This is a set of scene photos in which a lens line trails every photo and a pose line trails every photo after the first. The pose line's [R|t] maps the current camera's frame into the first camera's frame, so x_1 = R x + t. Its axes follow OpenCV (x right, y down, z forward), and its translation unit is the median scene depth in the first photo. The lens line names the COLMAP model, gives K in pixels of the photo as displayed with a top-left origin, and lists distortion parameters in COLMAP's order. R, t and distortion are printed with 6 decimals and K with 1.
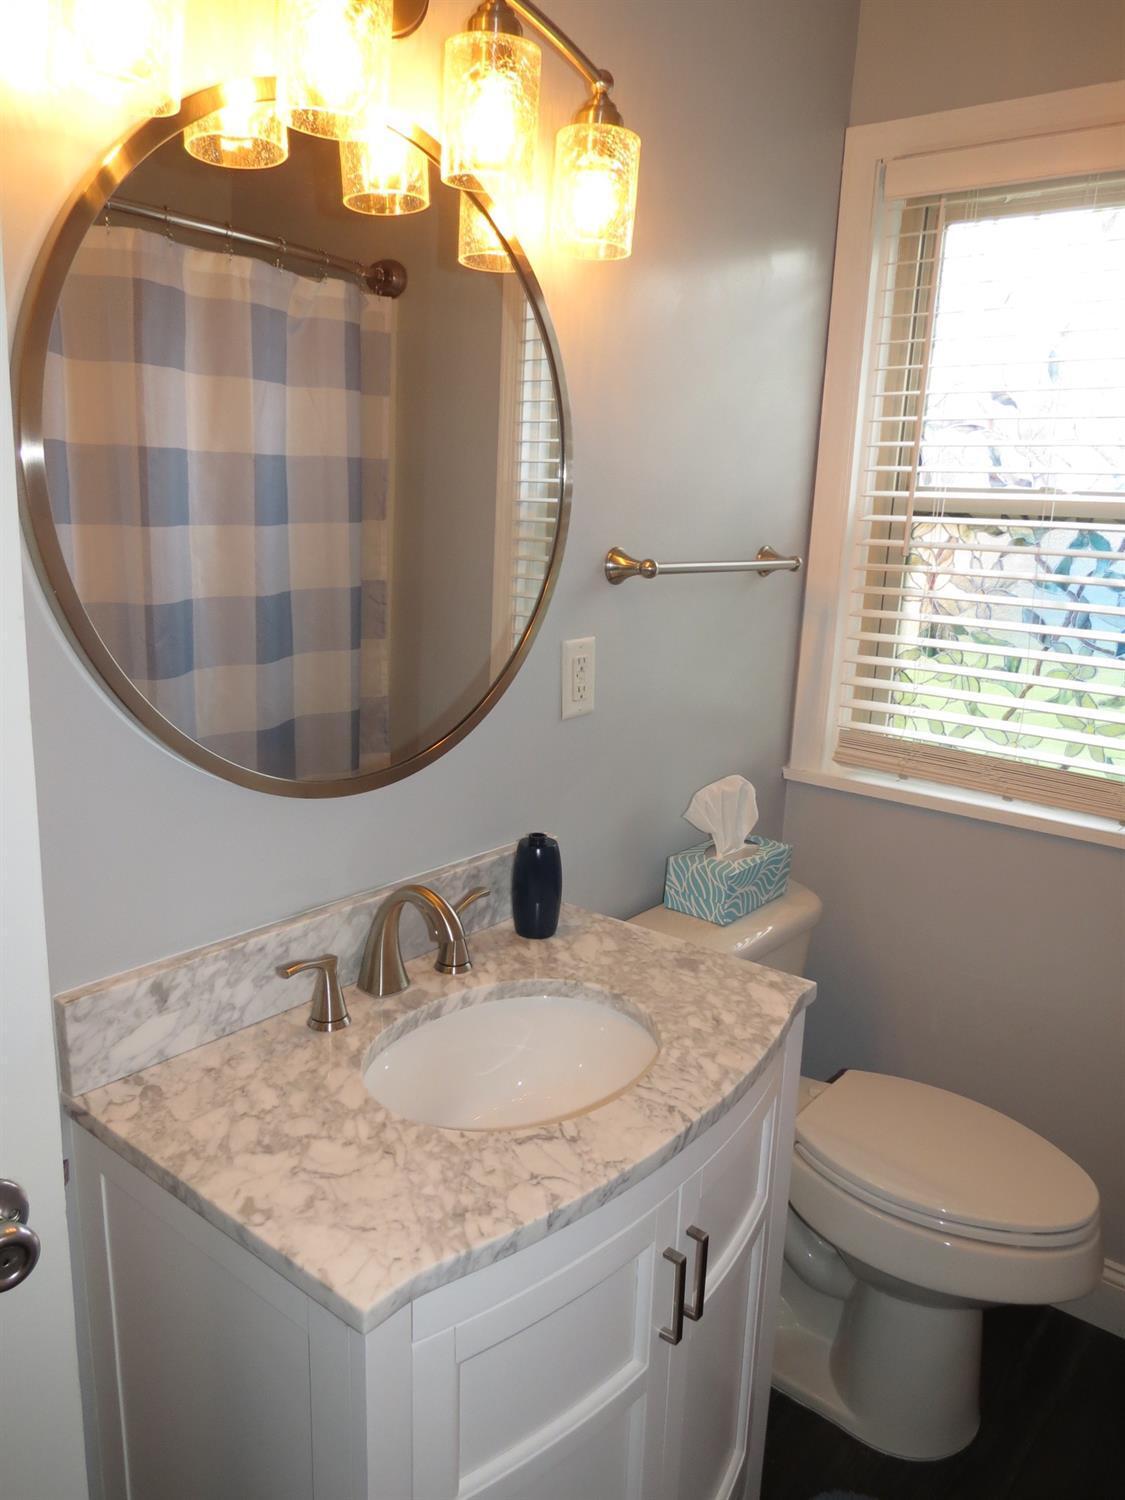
lens RADIAL K [[1069.0, 0, 559.8], [0, 1069.0, 754.3], [0, 0, 1]] dist [-0.005418, 0.005283]
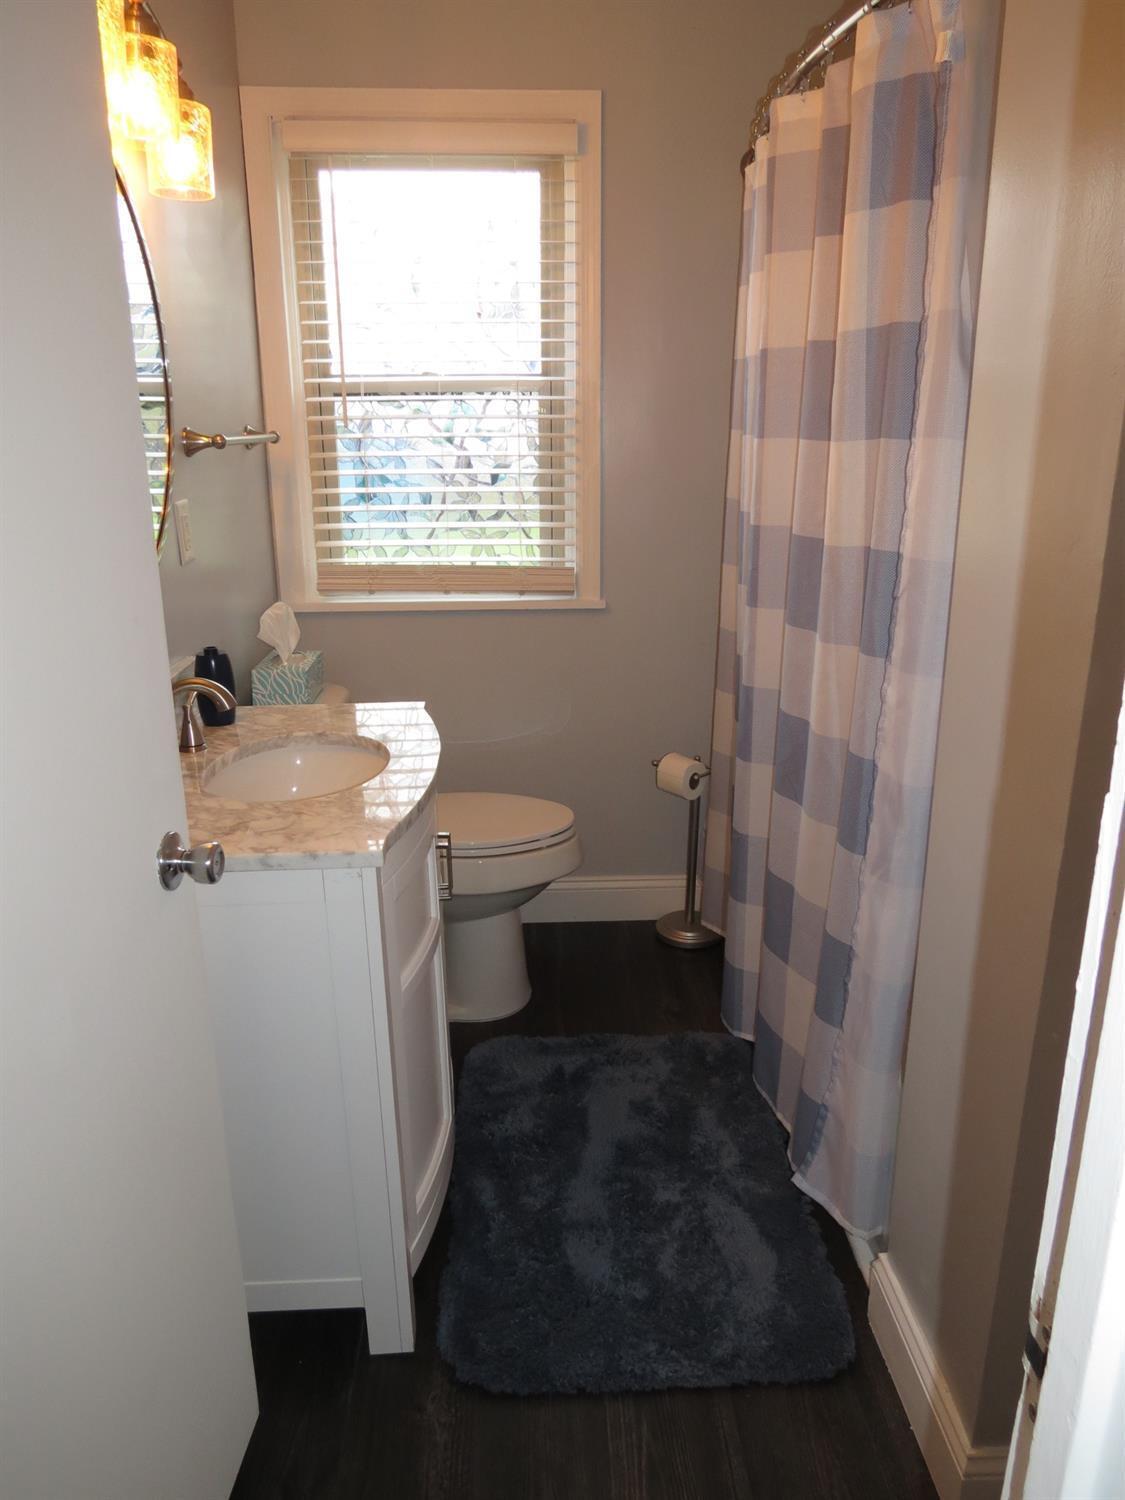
lens RADIAL K [[1069.0, 0, 565.9], [0, 1069.0, 749.9], [0, 0, 1]] dist [-0.005418, 0.005283]
pose [[0.745109, -0.242790, 0.621180, -0.419194], [0.189572, 0.970068, 0.151761, 0.062406], [-0.639433, 0.004680, 0.768833, -0.228253]]
